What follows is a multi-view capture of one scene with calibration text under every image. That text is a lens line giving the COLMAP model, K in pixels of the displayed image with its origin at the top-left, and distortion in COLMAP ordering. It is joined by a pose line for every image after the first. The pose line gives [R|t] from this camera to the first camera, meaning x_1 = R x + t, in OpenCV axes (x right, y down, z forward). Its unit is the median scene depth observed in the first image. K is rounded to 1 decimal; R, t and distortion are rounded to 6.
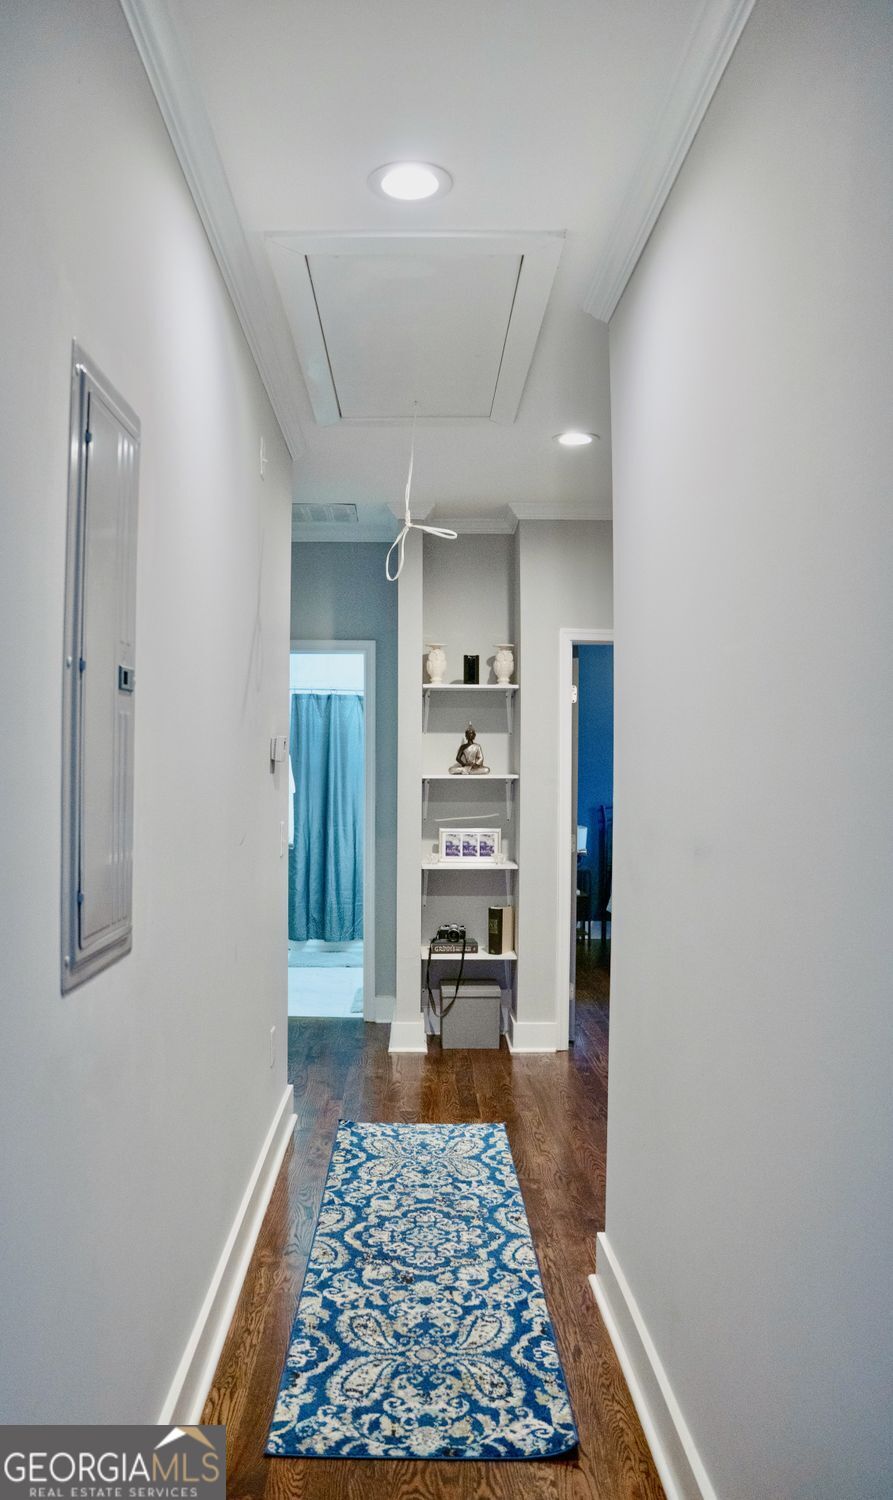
lens RADIAL K [[1076.6, 0, 446.5], [0, 1076.6, 750.0], [0, 0, 1]] dist [-0.000061, -0.000018]
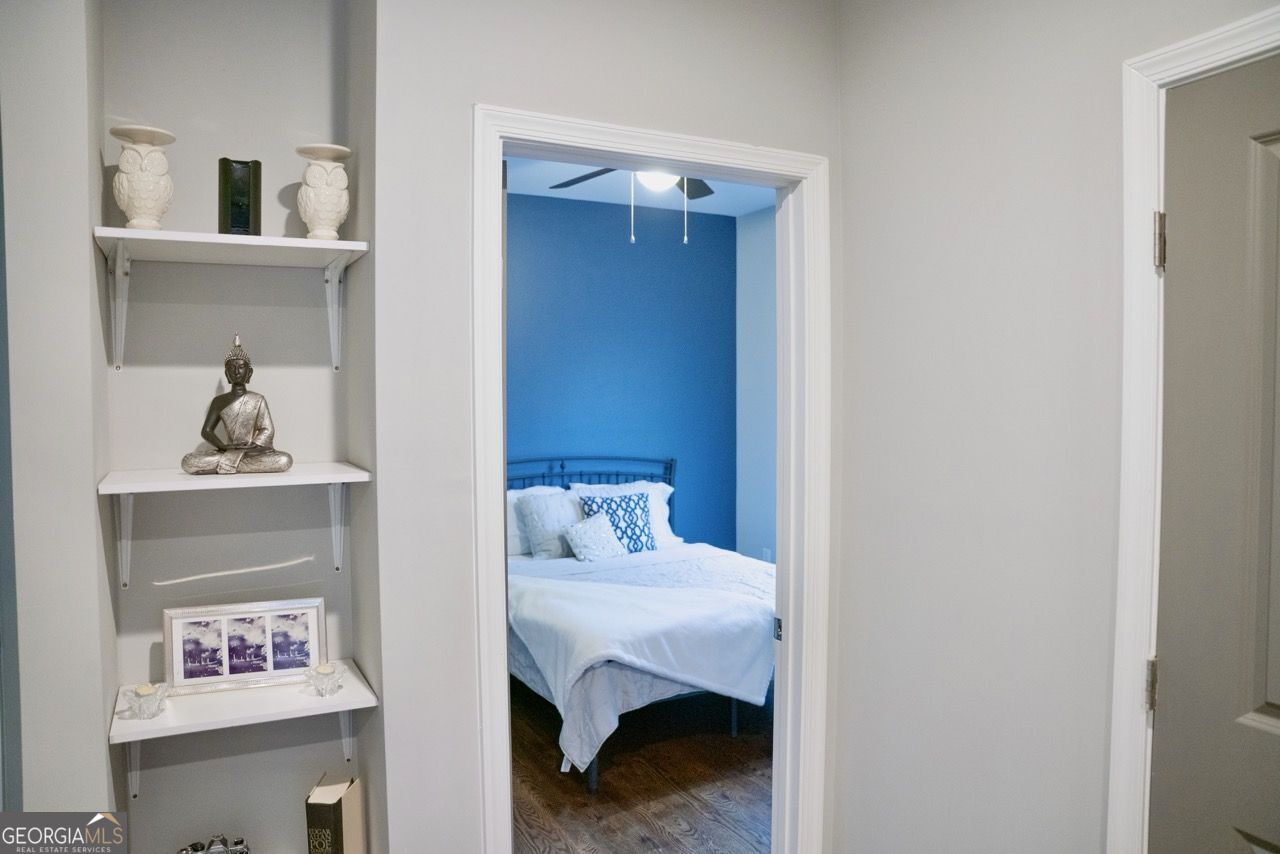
lens RADIAL K [[917.2, 0, 640.0], [0, 917.2, 427.0], [0, 0, 1]] dist [-0.171444, 0.113228]
pose [[0.903141, -0.026119, 0.428550, 0.015094], [0.004528, 0.998672, 0.051324, -0.009576], [-0.429321, -0.044412, 0.902059, 0.647000]]
